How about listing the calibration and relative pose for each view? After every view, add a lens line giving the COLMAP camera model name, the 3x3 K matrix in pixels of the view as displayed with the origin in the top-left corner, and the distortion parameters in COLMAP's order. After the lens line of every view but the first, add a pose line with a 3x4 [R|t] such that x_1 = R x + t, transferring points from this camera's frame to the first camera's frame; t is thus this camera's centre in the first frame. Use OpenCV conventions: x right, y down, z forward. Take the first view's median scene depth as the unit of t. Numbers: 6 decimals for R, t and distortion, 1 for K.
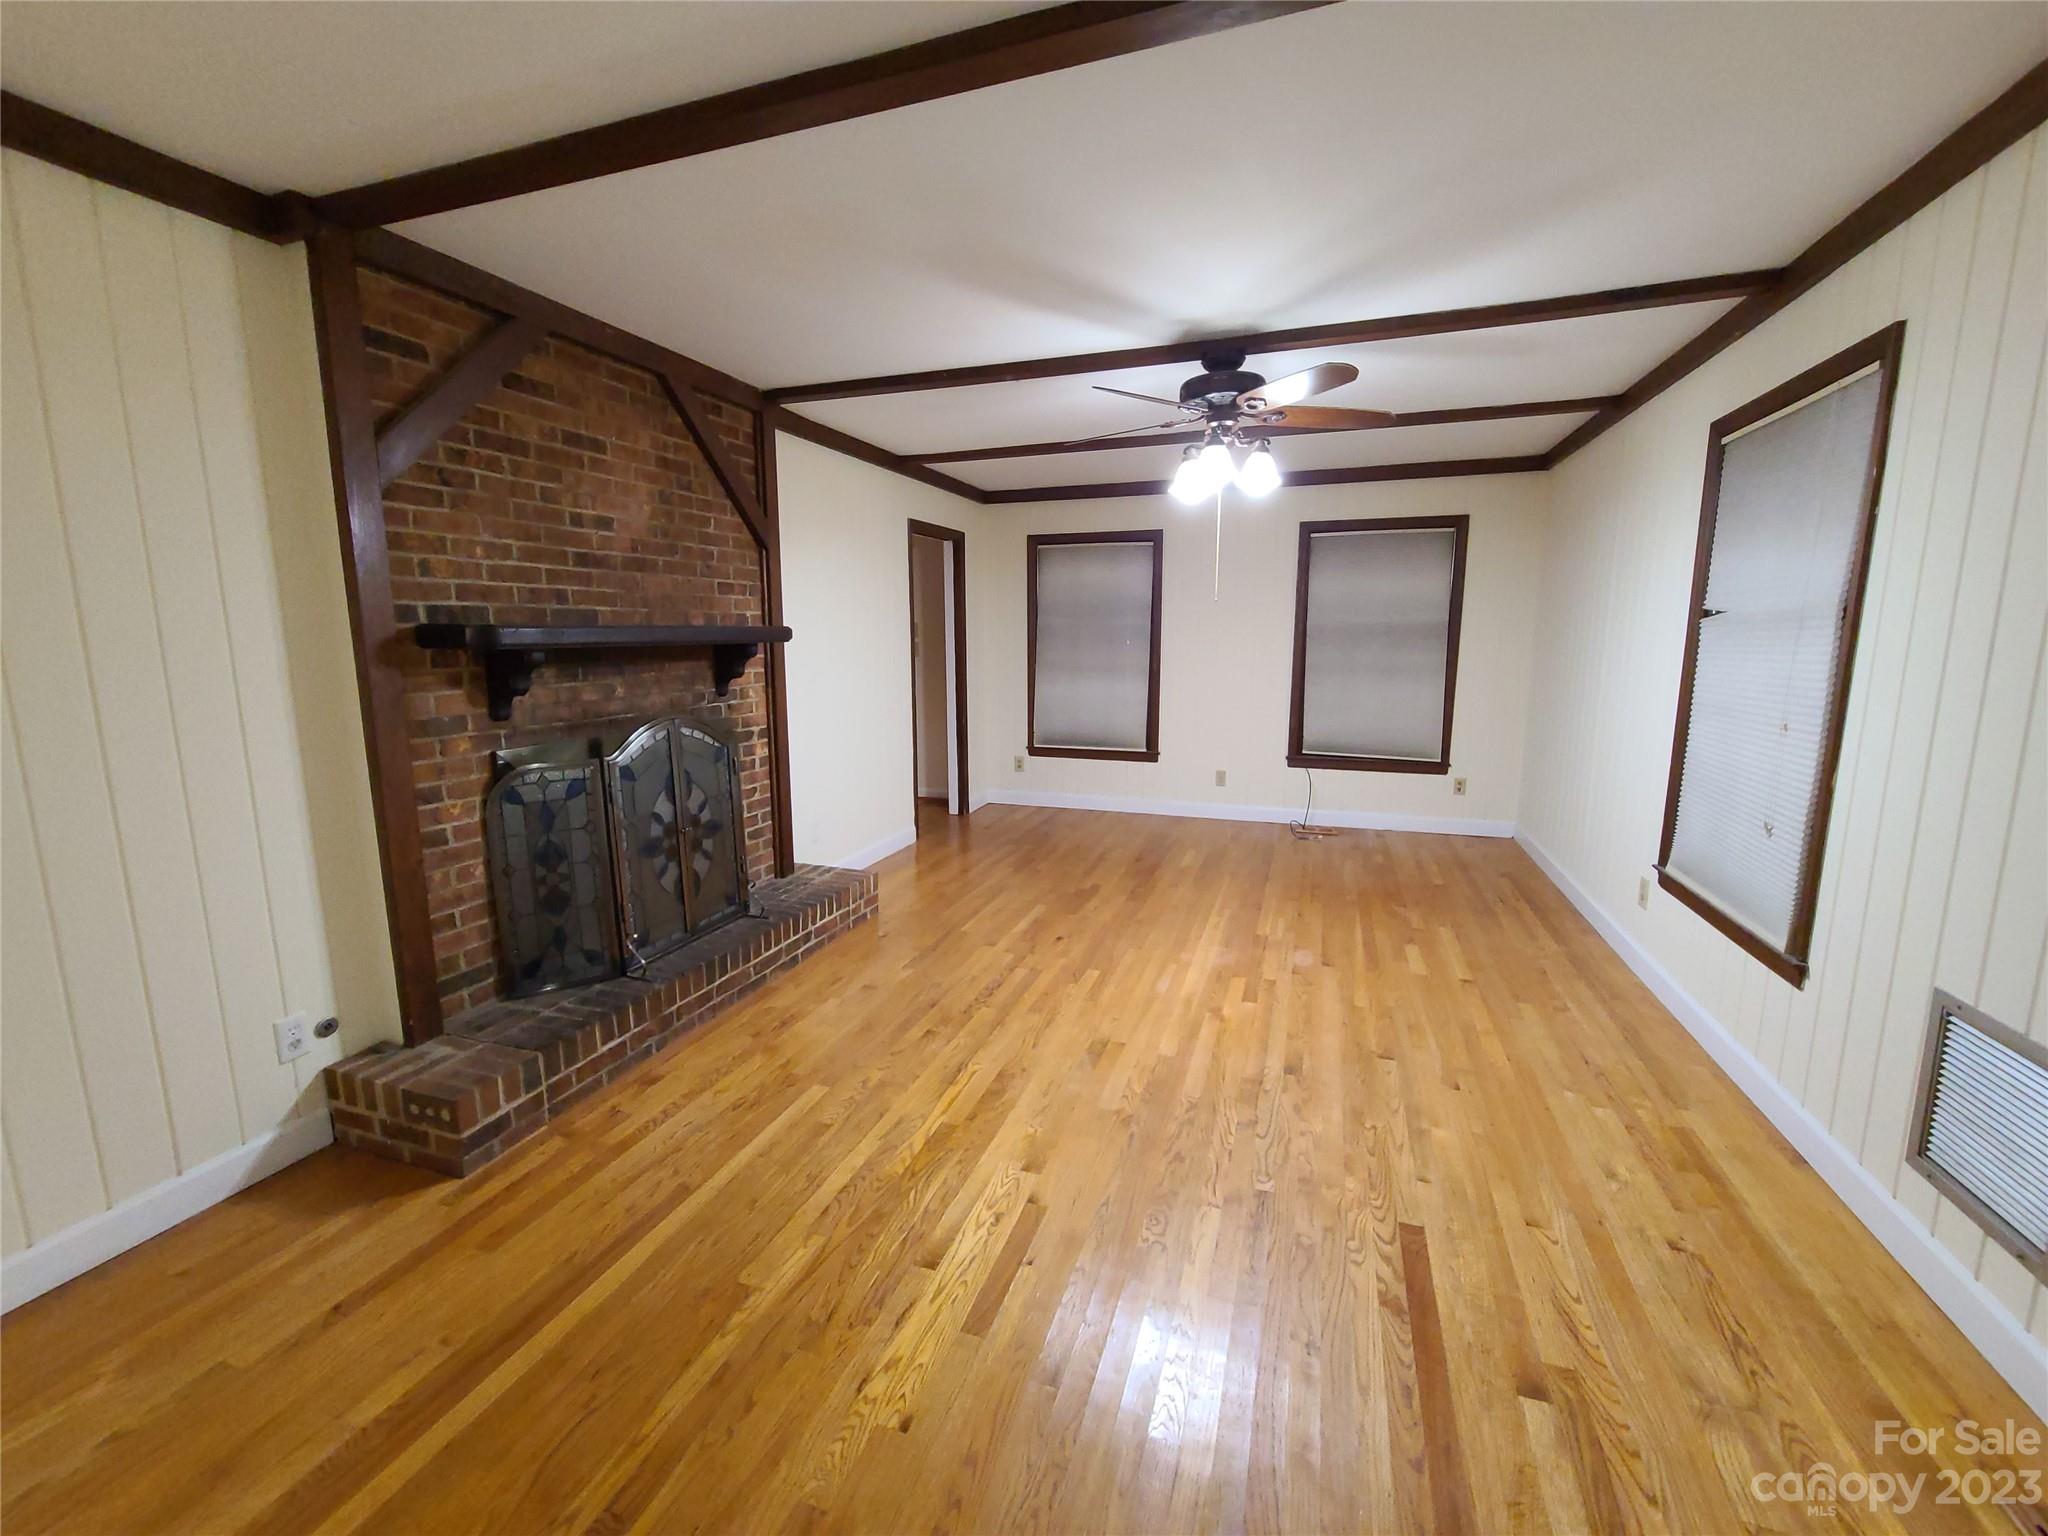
lens RADIAL K [[839.2, 0, 1024.0], [0, 839.2, 768.0], [0, 0, 1]] dist [0.001597, -0.000803]
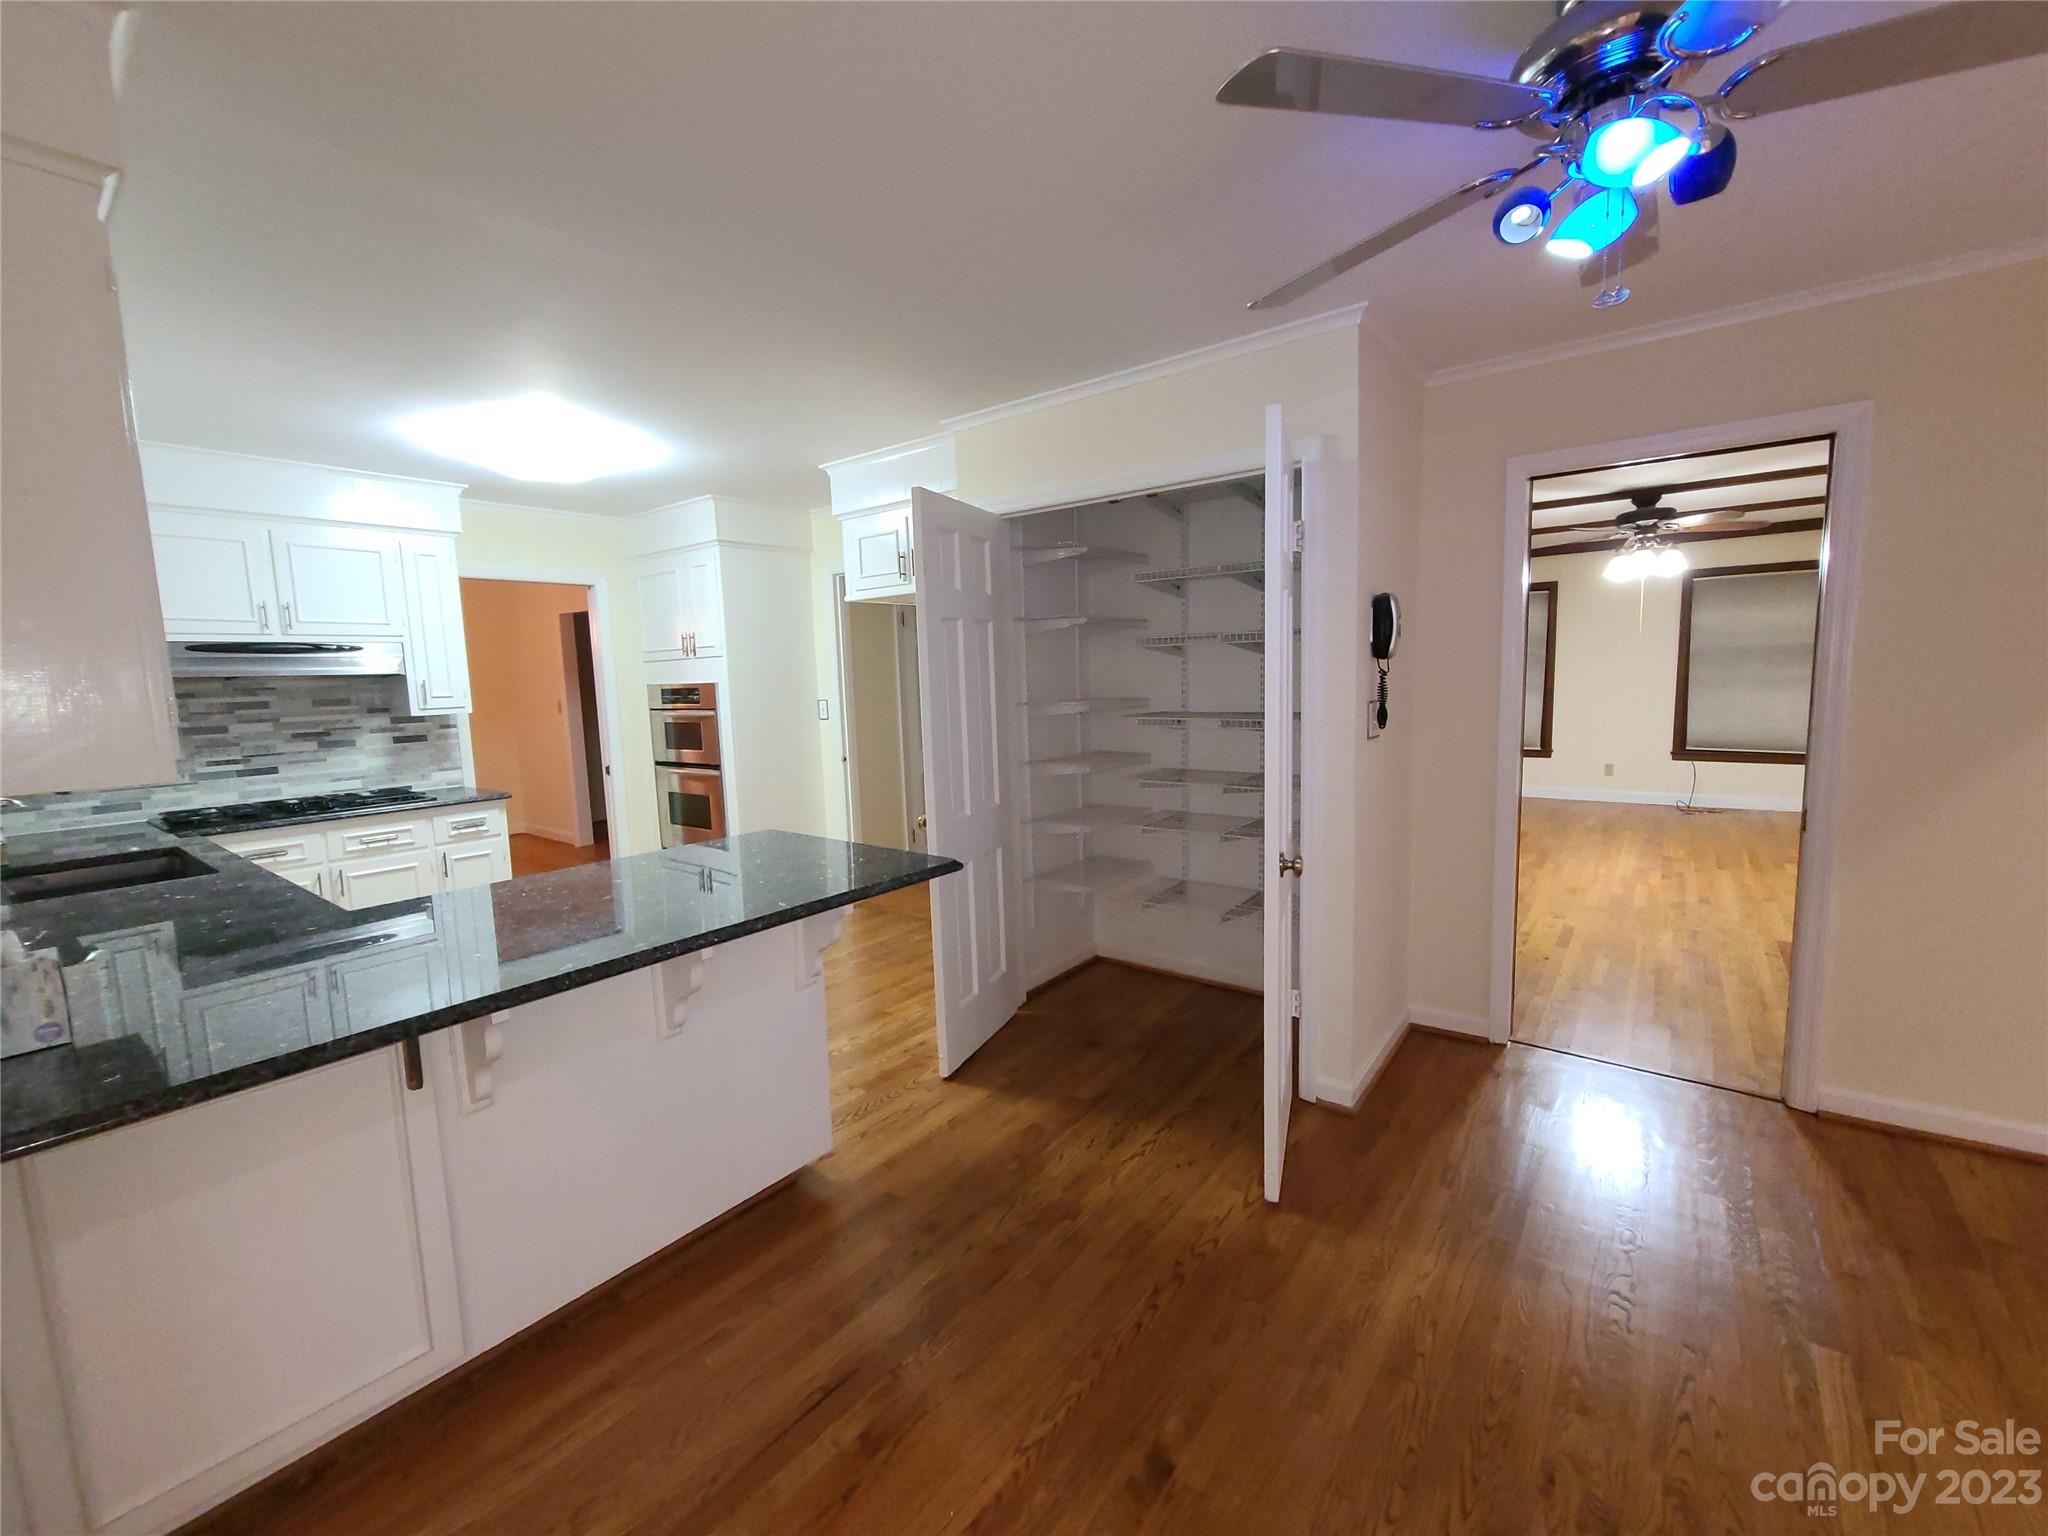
lens RADIAL K [[839.2, 0, 1024.0], [0, 839.2, 768.0], [0, 0, 1]] dist [0.001597, -0.000803]
pose [[0.949253, 0.004722, -0.314479, -0.329008], [-0.017163, 0.999175, -0.036803, 0.114023], [0.314046, 0.040333, 0.948551, -0.773531]]
